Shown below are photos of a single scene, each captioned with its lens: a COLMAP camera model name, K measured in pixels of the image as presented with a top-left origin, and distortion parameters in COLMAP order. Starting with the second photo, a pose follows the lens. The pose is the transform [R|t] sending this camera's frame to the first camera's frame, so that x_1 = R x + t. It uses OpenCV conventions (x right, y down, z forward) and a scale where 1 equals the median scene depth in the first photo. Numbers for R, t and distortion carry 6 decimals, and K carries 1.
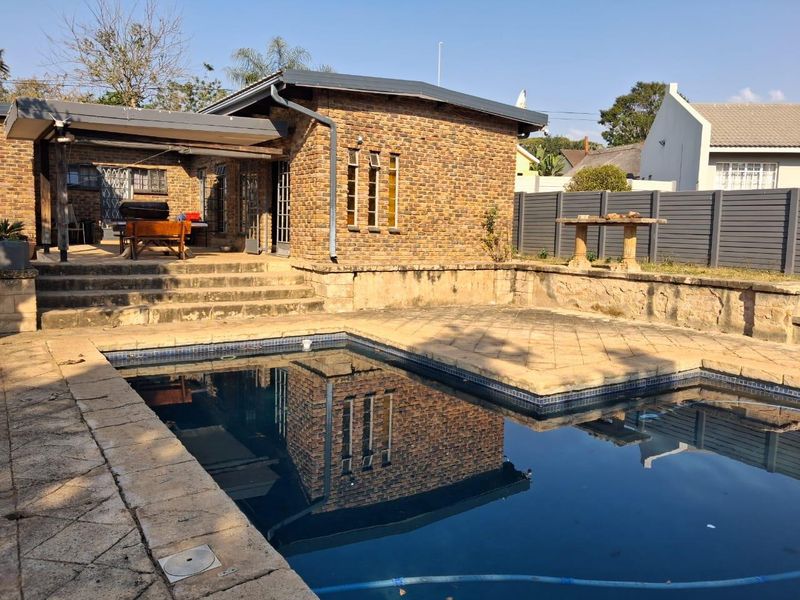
lens RADIAL K [[635.2, 0, 399.2], [0, 635.2, 294.9], [0, 0, 1]] dist [0.026181, -0.025217]
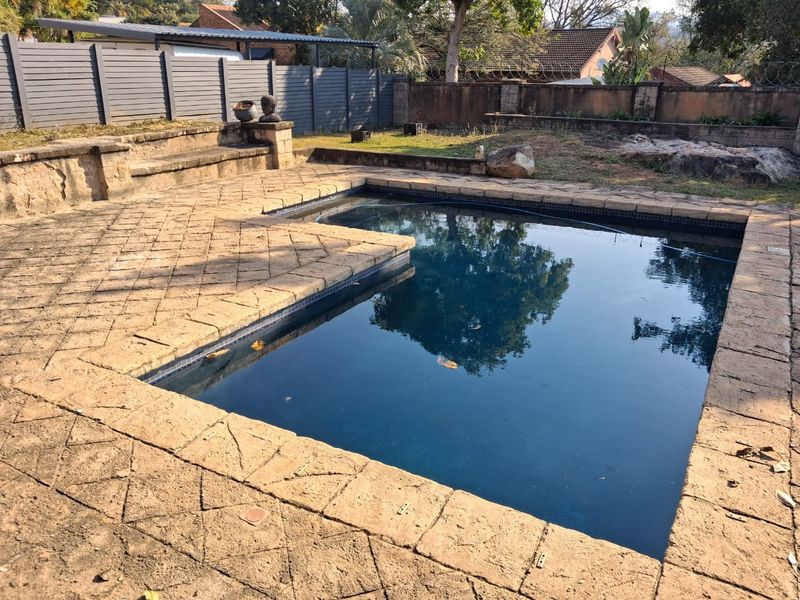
lens RADIAL K [[635.2, 0, 399.8], [0, 635.2, 300.0], [0, 0, 1]] dist [0.026181, -0.025217]
pose [[-0.457666, -0.328069, 0.826385, -0.518782], [0.086856, 0.908496, 0.408769, -0.154284], [-0.884872, 0.258856, -0.387293, 0.971377]]
